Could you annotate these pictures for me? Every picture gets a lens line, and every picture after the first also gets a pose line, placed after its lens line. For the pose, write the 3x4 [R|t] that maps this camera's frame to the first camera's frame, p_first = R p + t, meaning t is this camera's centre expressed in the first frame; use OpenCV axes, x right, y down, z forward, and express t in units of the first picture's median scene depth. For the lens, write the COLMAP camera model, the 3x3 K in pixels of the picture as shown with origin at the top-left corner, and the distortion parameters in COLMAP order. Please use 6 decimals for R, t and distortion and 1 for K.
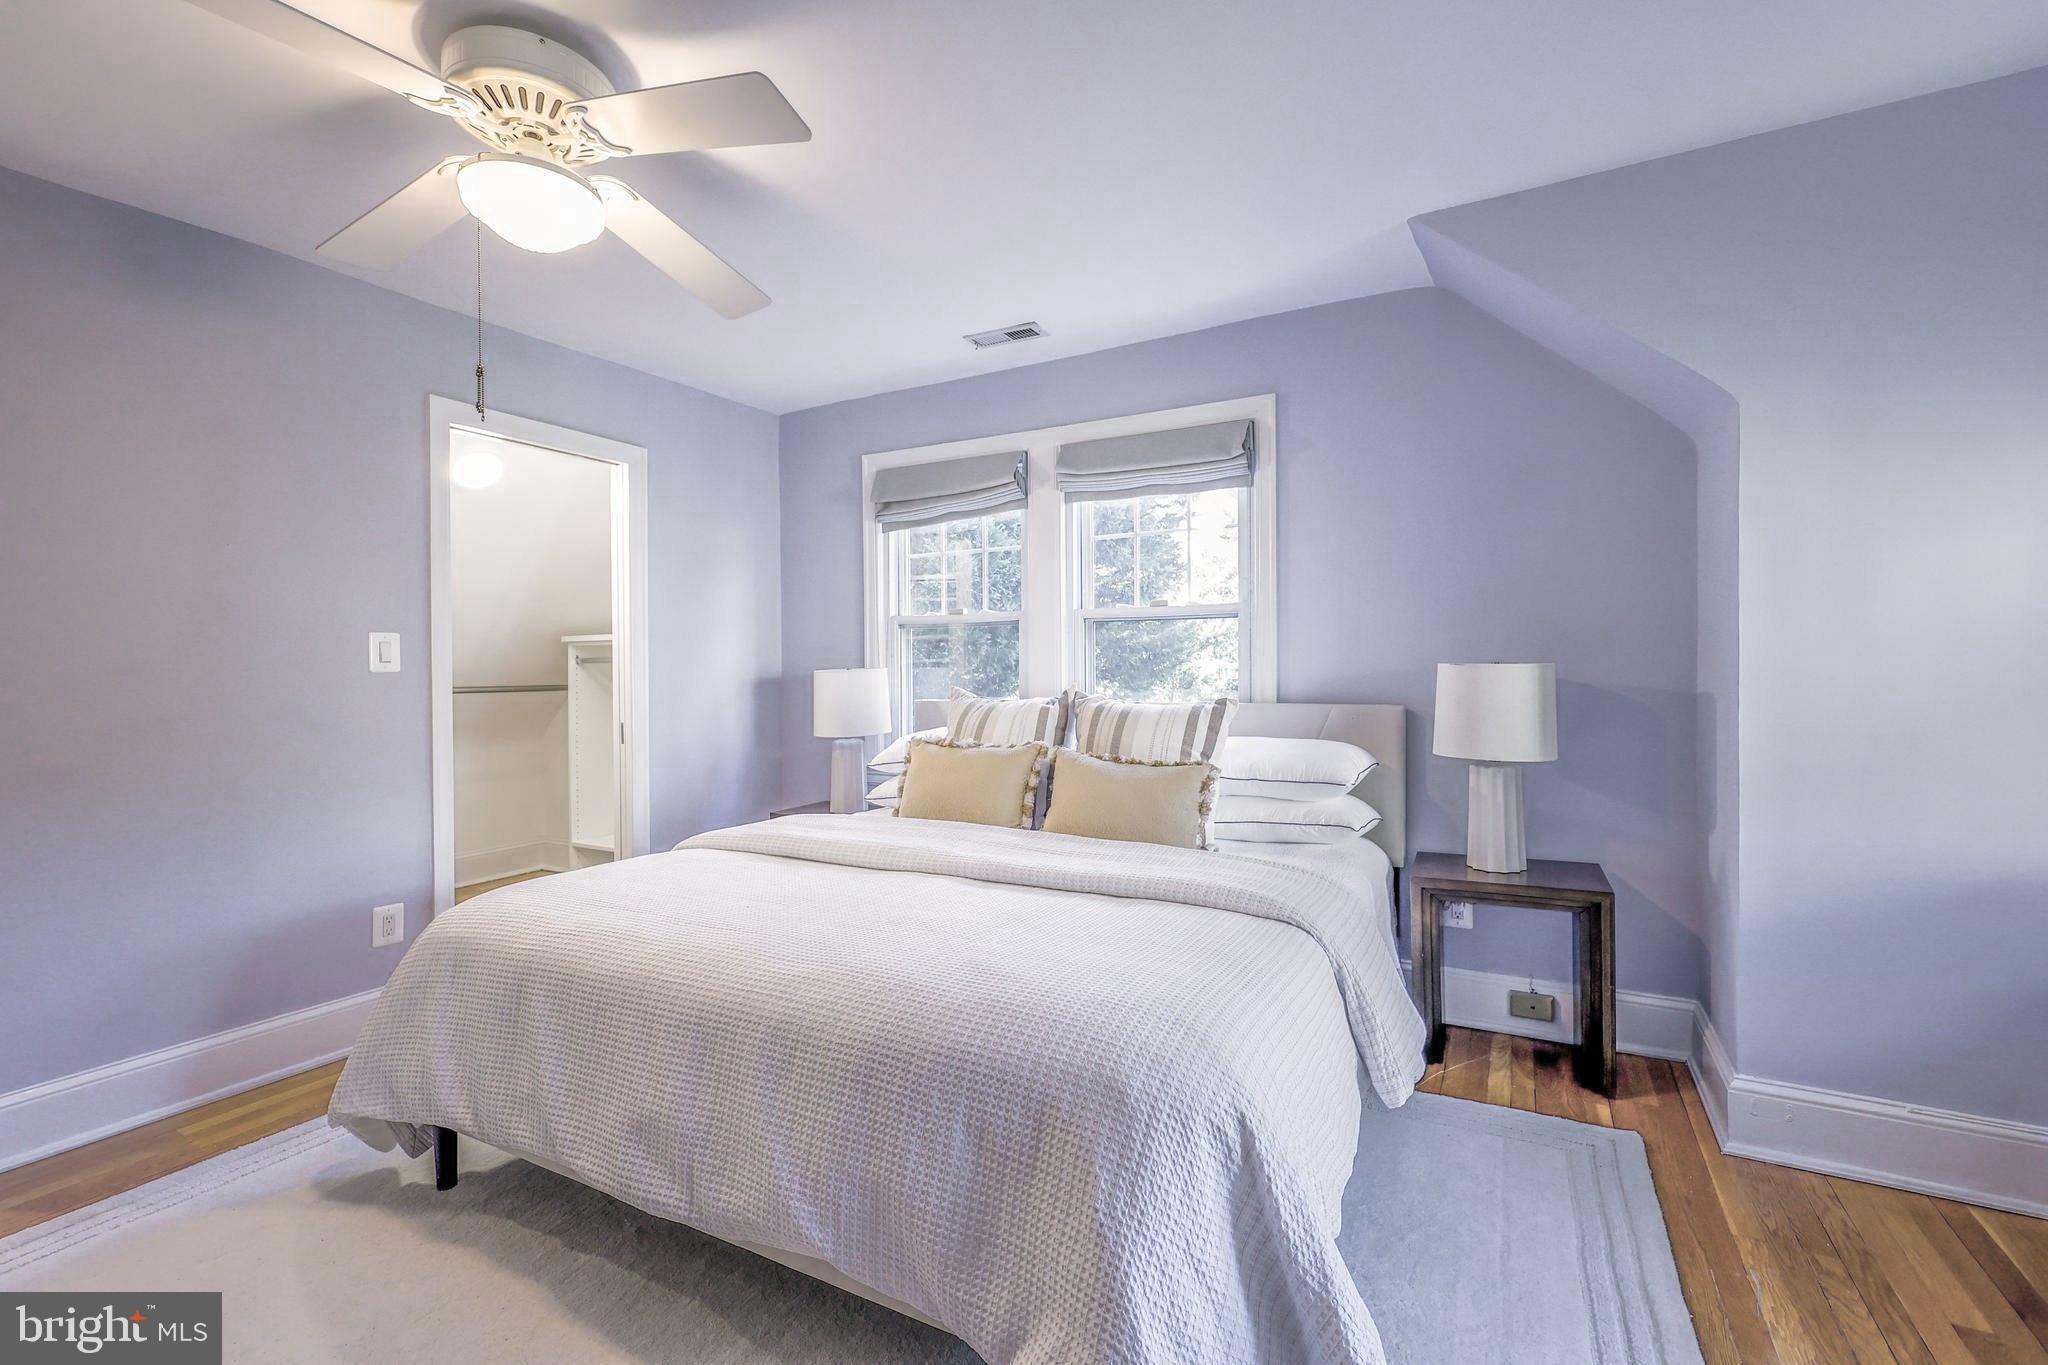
lens RADIAL K [[887.7, 0, 1026.9], [0, 887.7, 670.1], [0, 0, 1]] dist [0.002544, 0.000724]
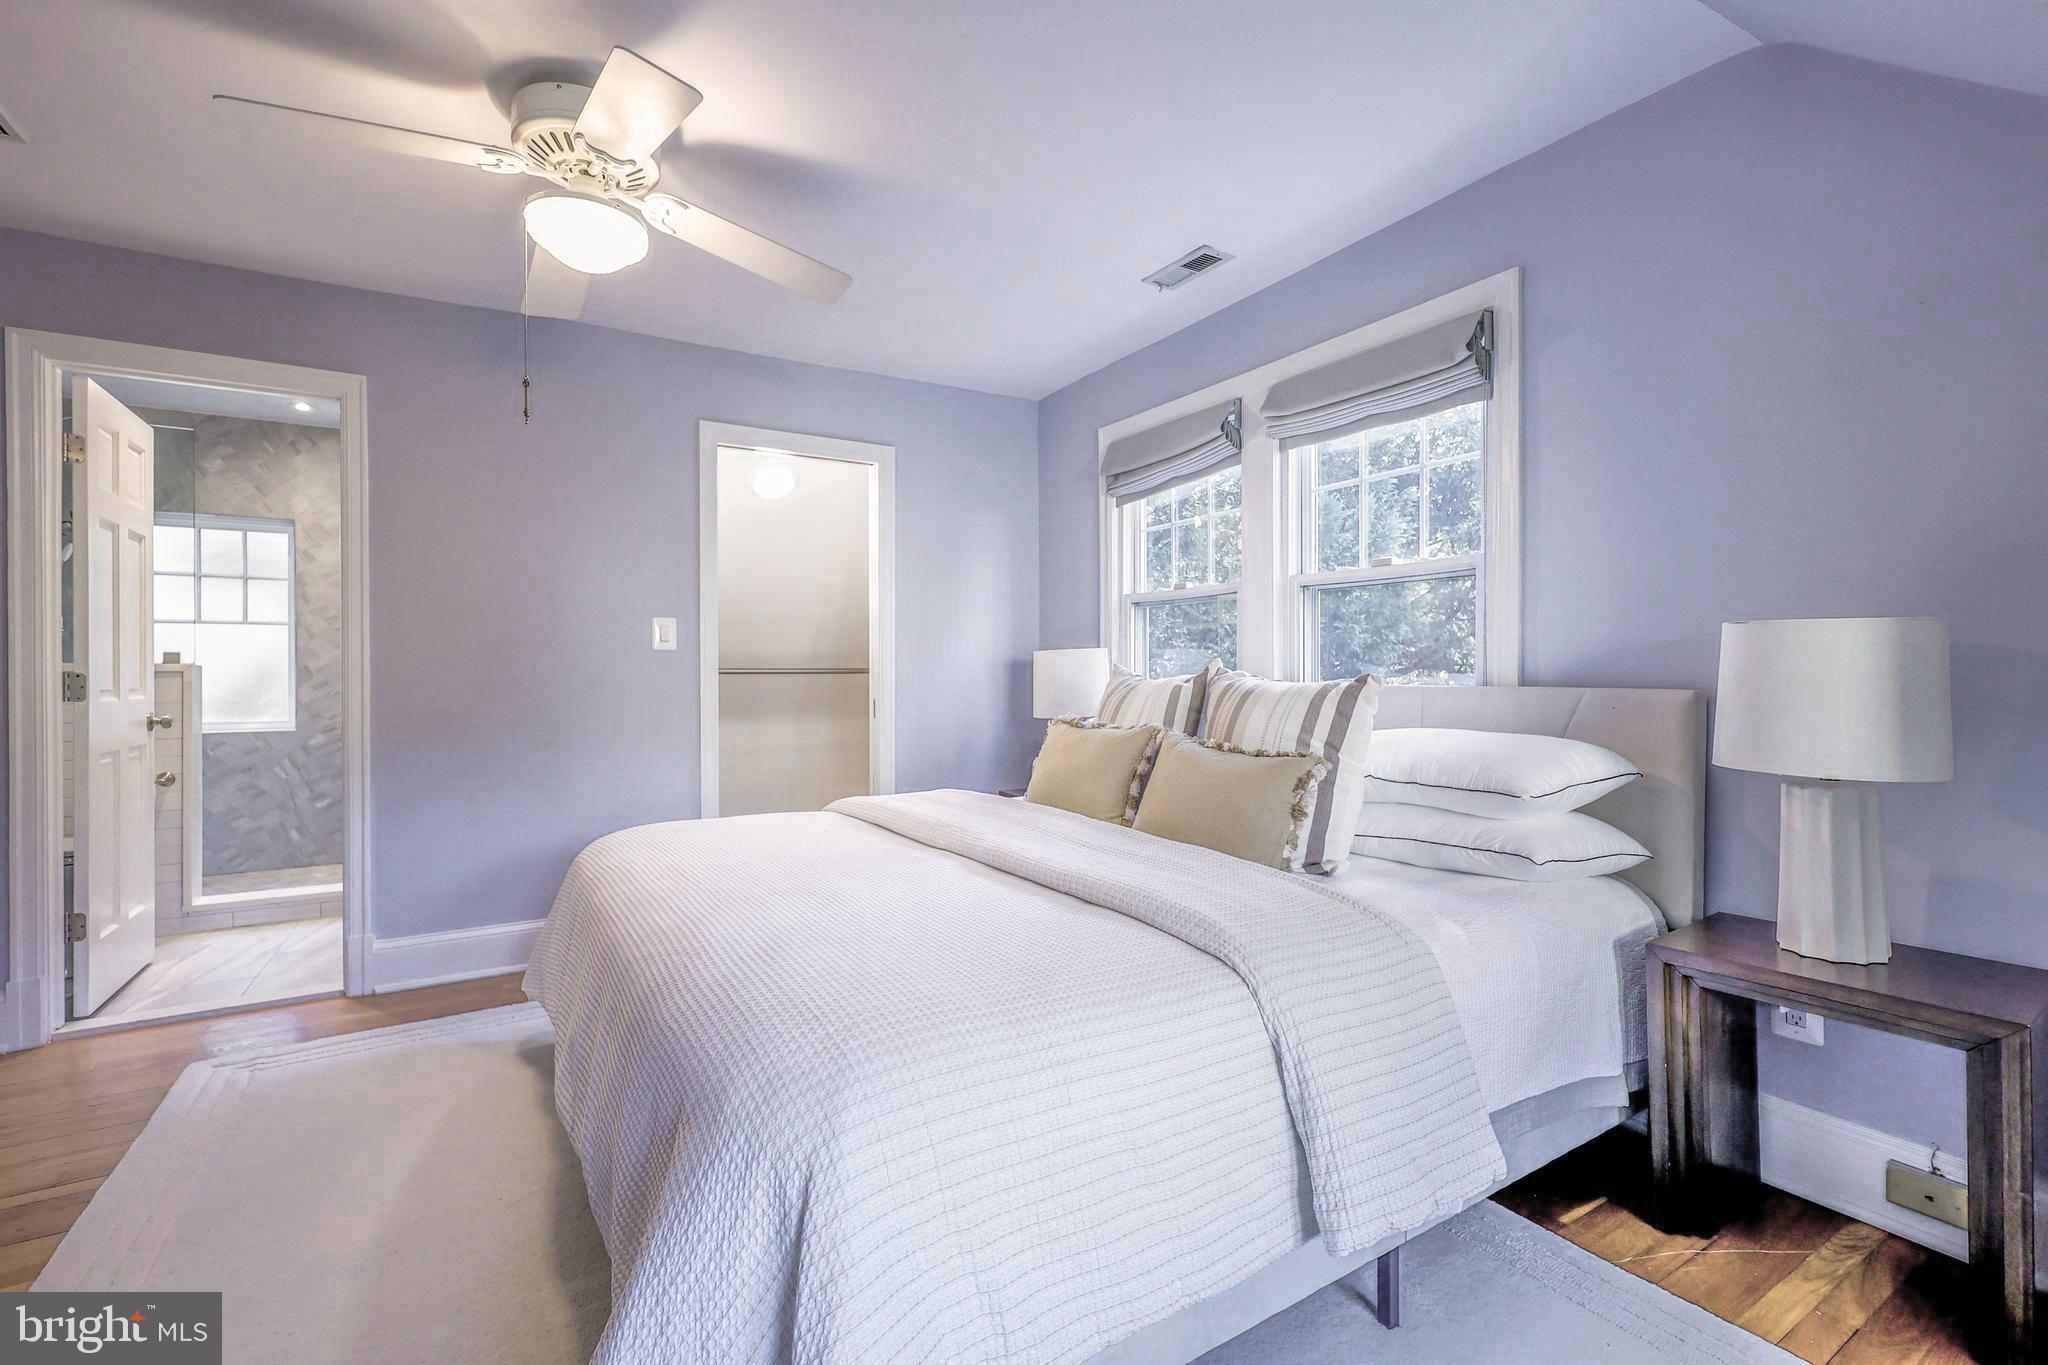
lens RADIAL K [[887.7, 0, 1028.9], [0, 887.7, 670.1], [0, 0, 1]] dist [0.002544, 0.000724]
pose [[0.870205, 0.004549, -0.492669, 0.317341], [-0.003326, 0.999989, 0.003357, 0.024362], [0.492679, -0.001283, 0.870210, 0.171358]]
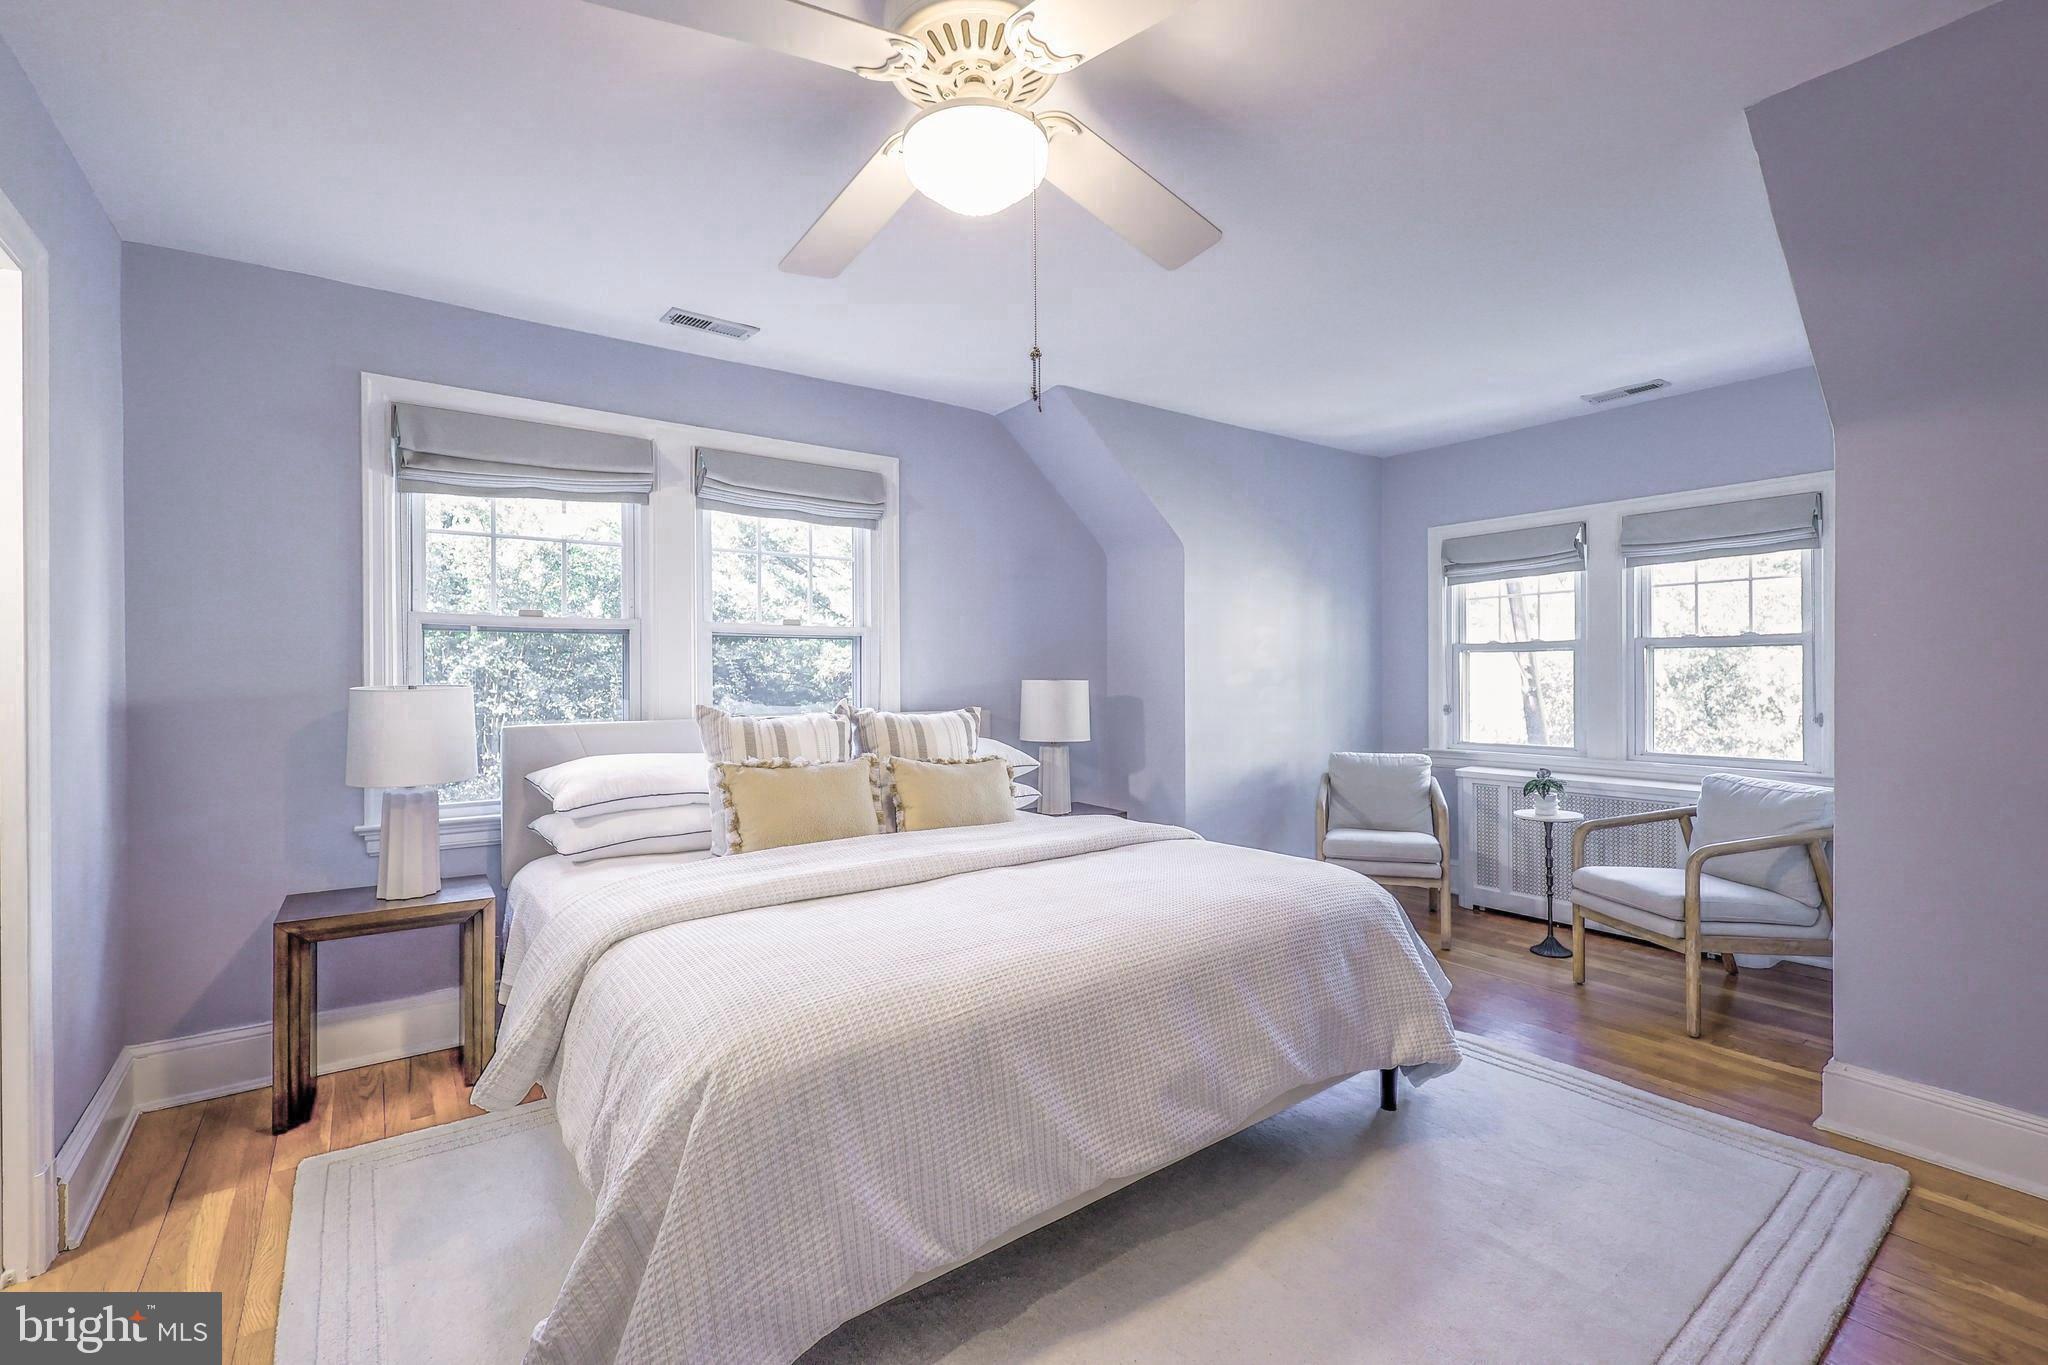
lens RADIAL K [[887.7, 0, 1016.1], [0, 887.7, 679.6], [0, 0, 1]] dist [0.002544, 0.000724]
pose [[0.421957, 0.000344, 0.906616, -0.825430], [0.009014, 0.999949, -0.004575, -0.000556], [-0.906571, 0.010103, 0.421932, 0.373867]]
